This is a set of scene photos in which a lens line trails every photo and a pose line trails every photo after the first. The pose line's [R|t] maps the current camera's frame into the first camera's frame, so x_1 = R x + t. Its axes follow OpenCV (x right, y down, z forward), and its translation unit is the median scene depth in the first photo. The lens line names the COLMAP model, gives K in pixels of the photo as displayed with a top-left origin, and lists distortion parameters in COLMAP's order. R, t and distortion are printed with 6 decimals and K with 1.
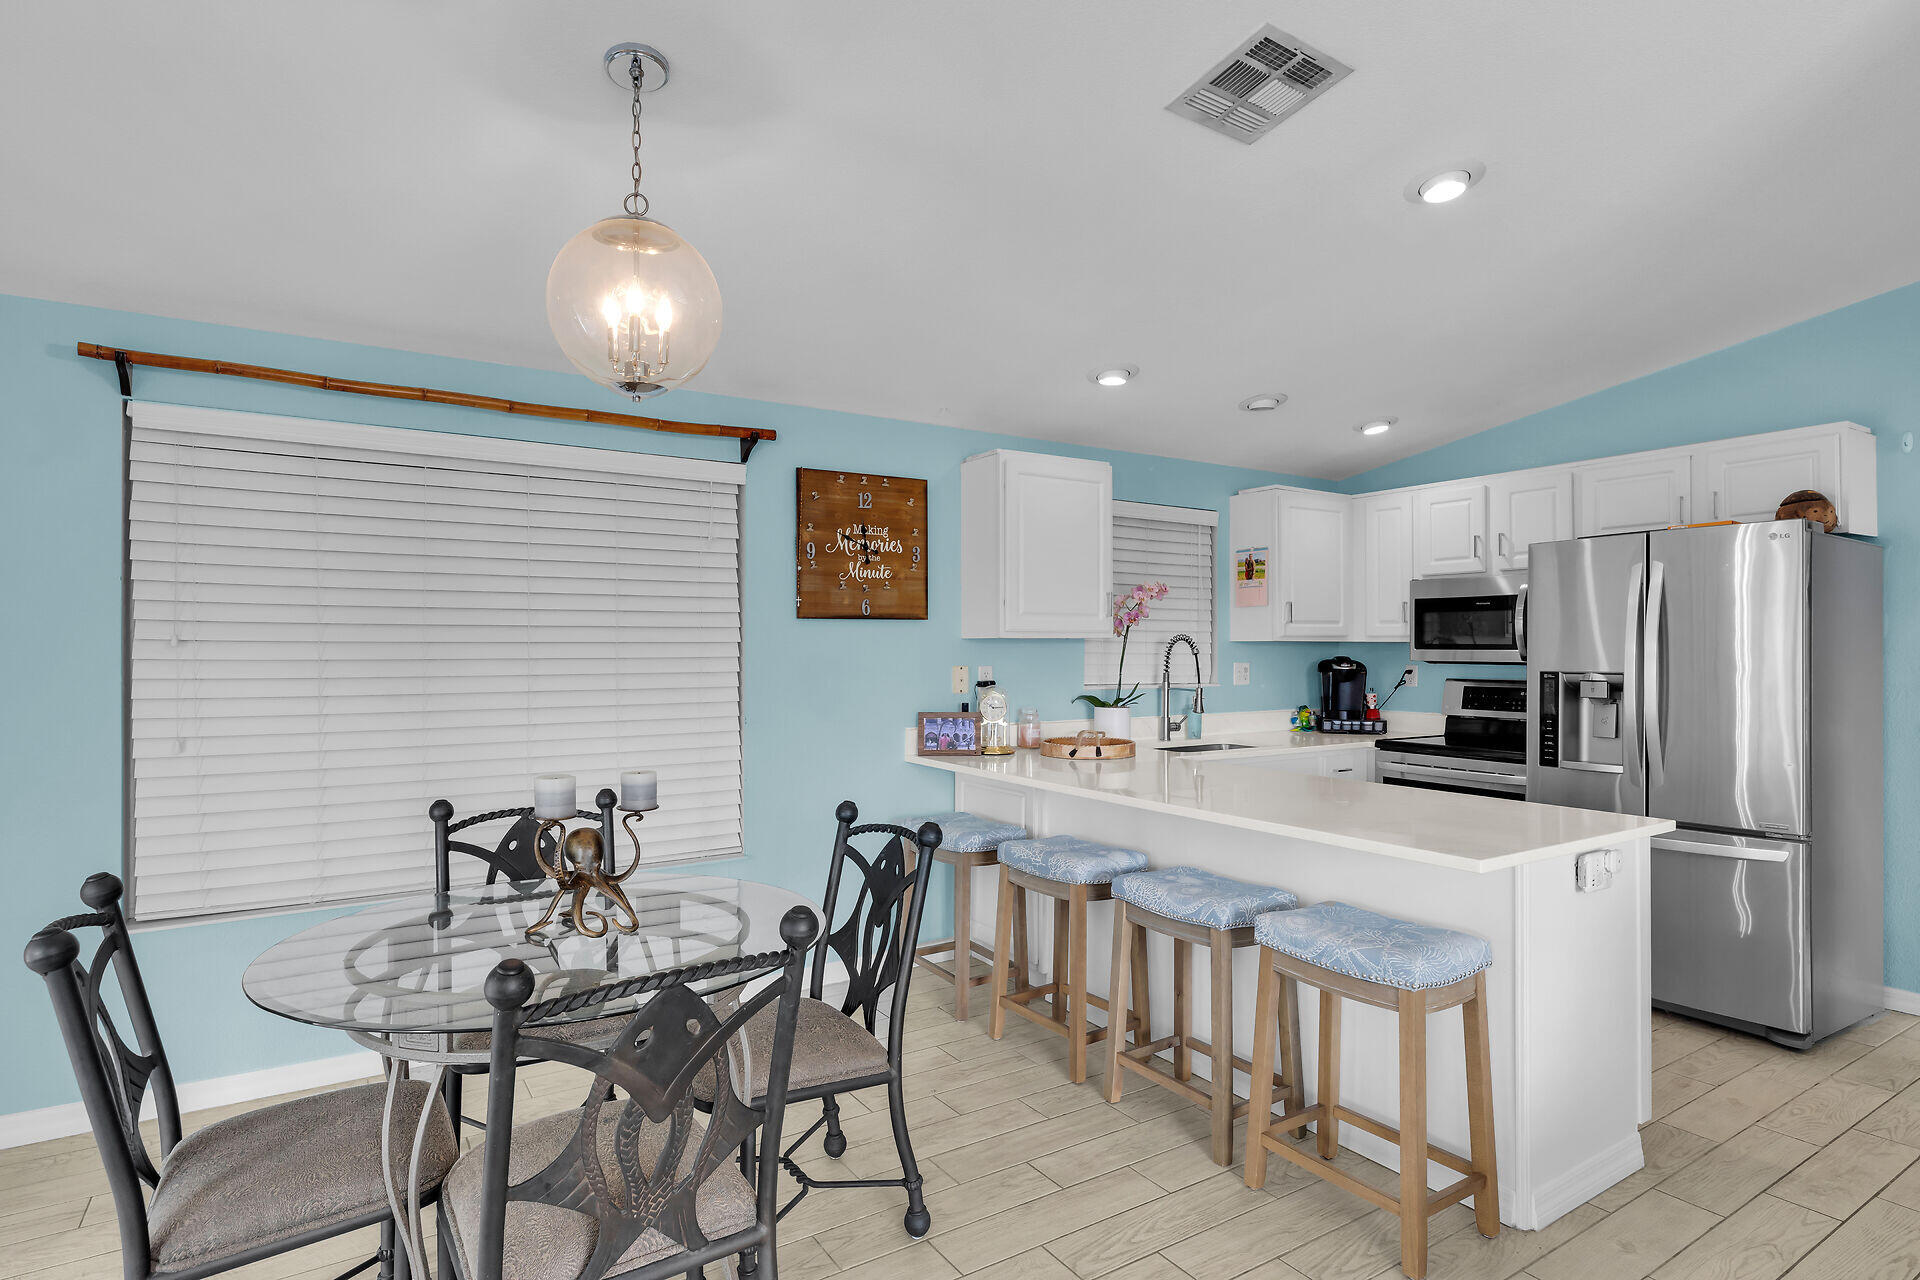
lens RADIAL K [[998.1, 0, 965.8], [0, 998.1, 640.5], [0, 0, 1]] dist [-0.002122, 0.000990]
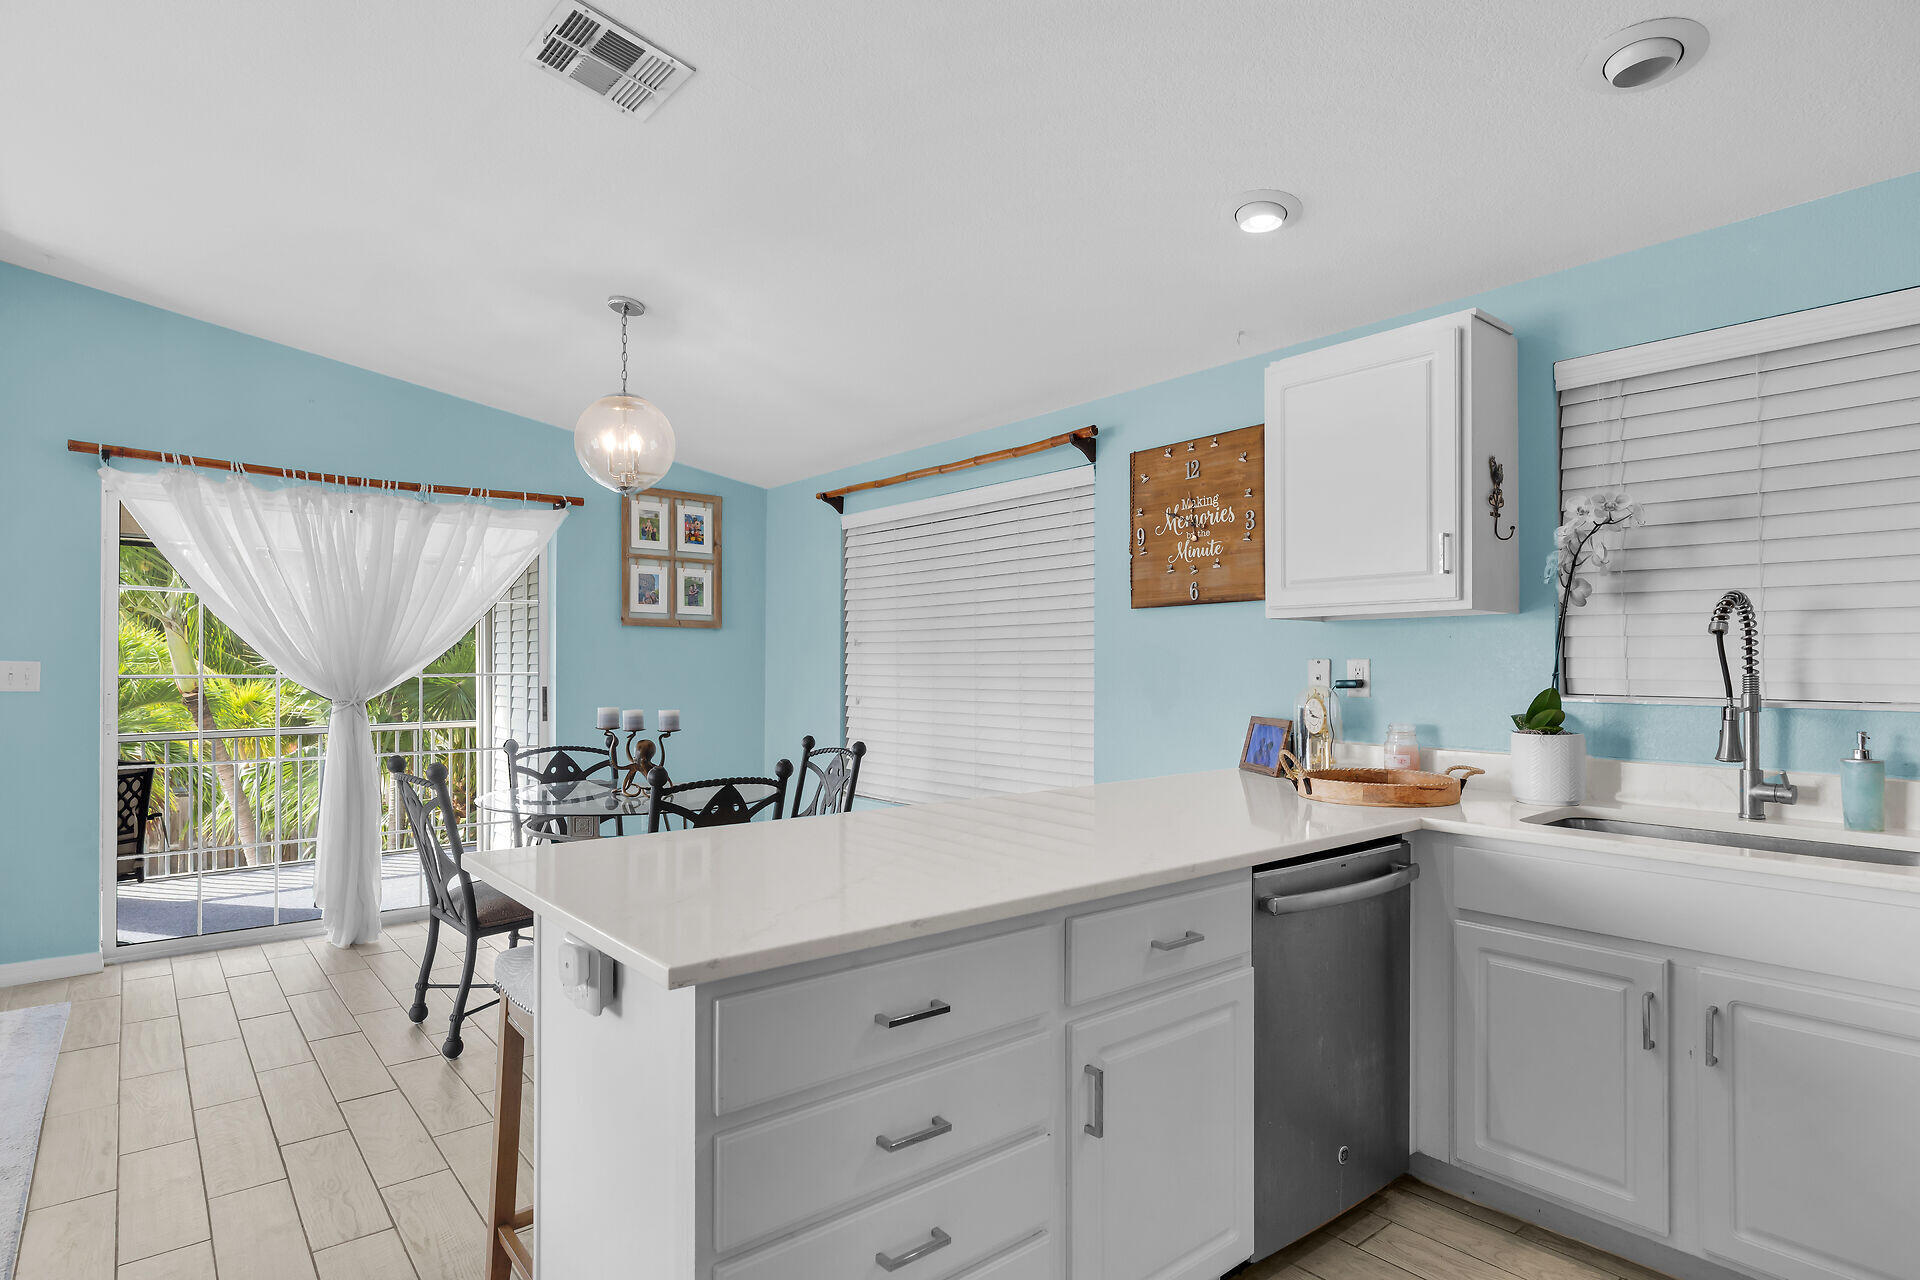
lens RADIAL K [[998.1, 0, 971.5], [0, 998.1, 644.4], [0, 0, 1]] dist [-0.002122, 0.000990]
pose [[0.127212, -0.024294, -0.991578, 0.761801], [0.002350, 0.999705, -0.024192, 0.035093], [0.991873, 0.000748, 0.127232, 0.712655]]
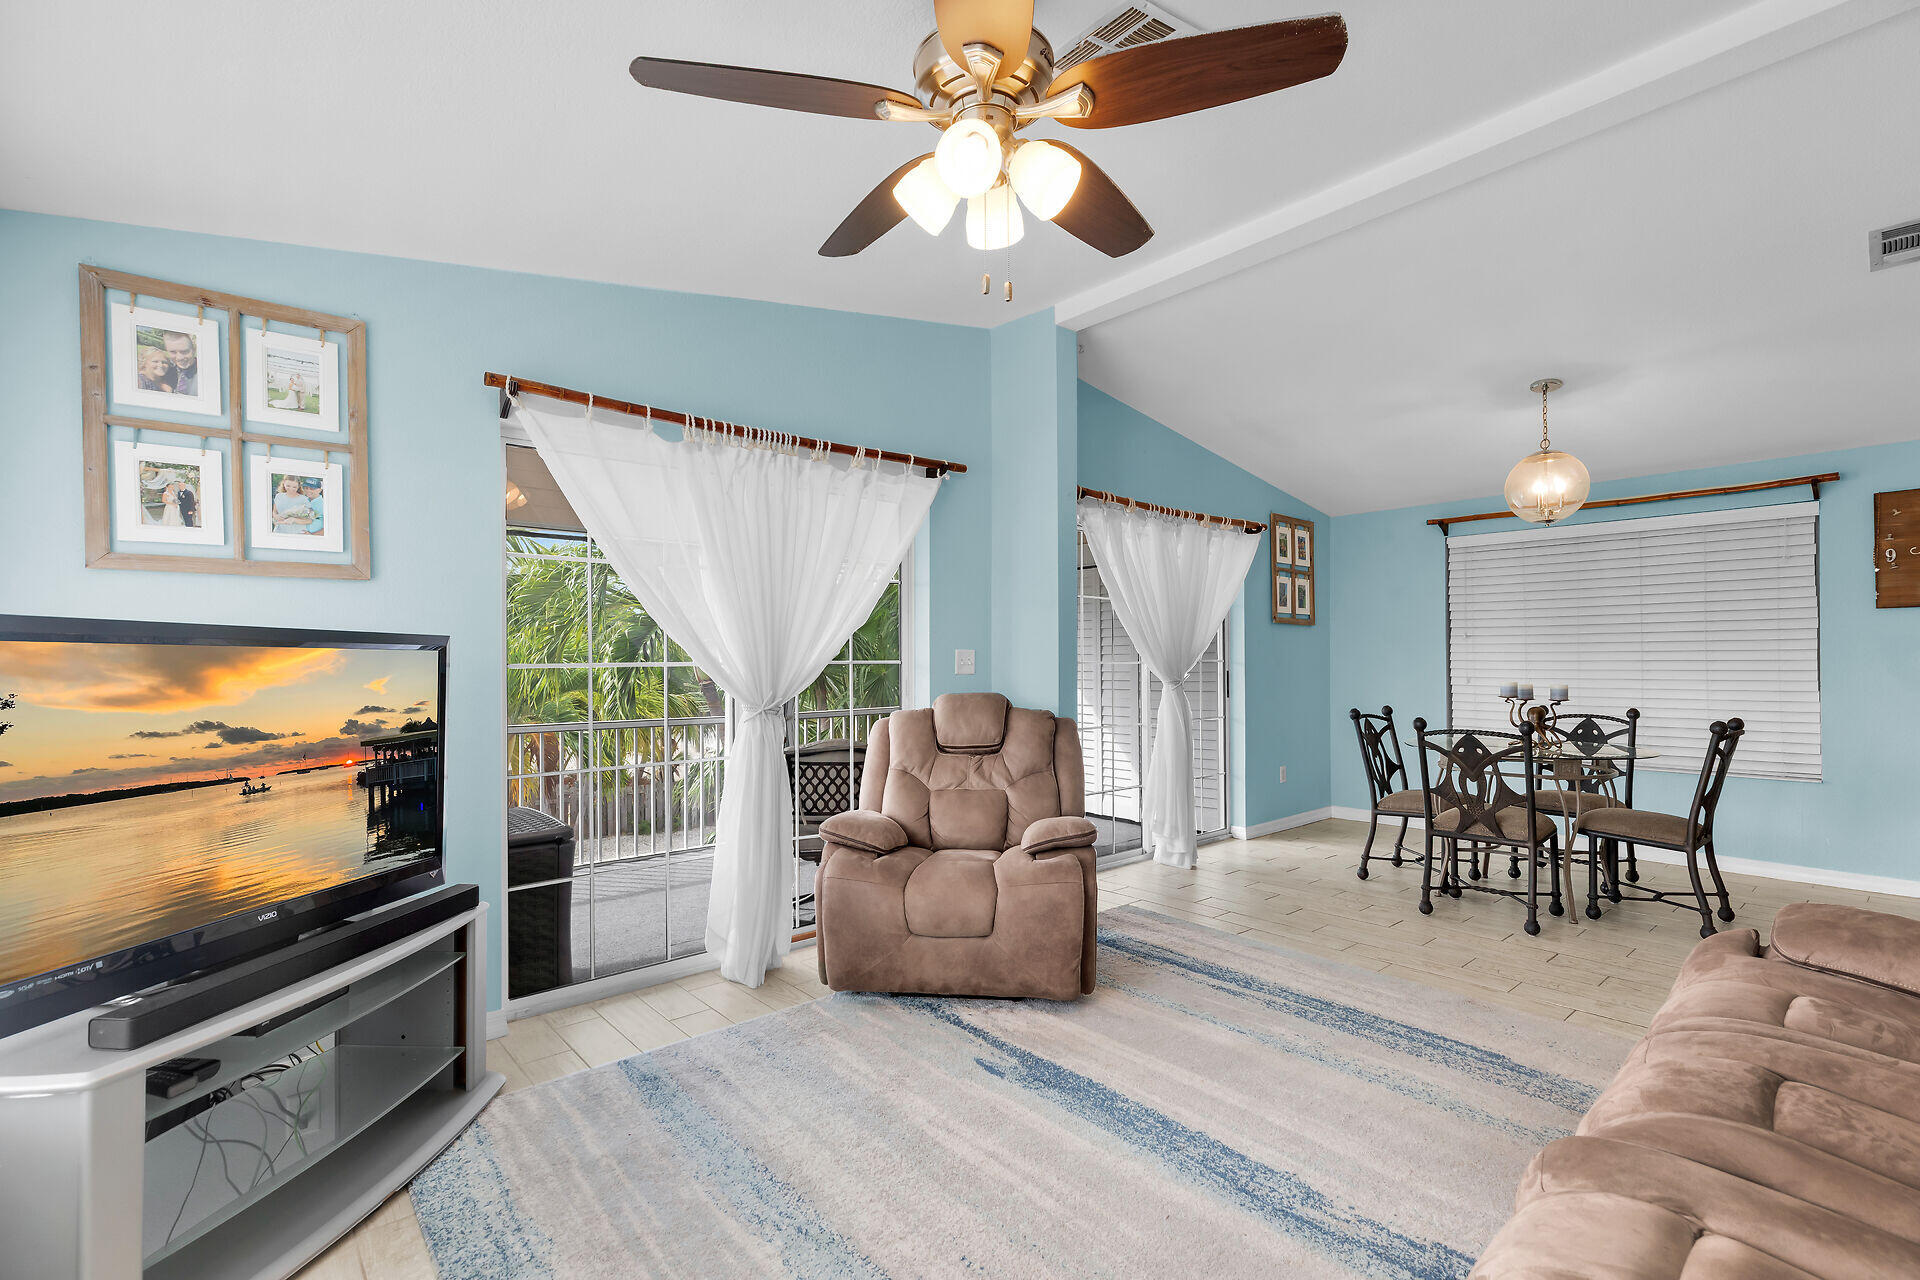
lens RADIAL K [[861.1, 0, 954.0], [0, 861.1, 636.7], [0, 0, 1]] dist [-0.003900, 0.000536]
pose [[0.126626, -0.028812, -0.991532, 0.778760], [0.005204, 0.999584, -0.028382, 0.039079], [0.991937, -0.001566, 0.126723, -0.333124]]
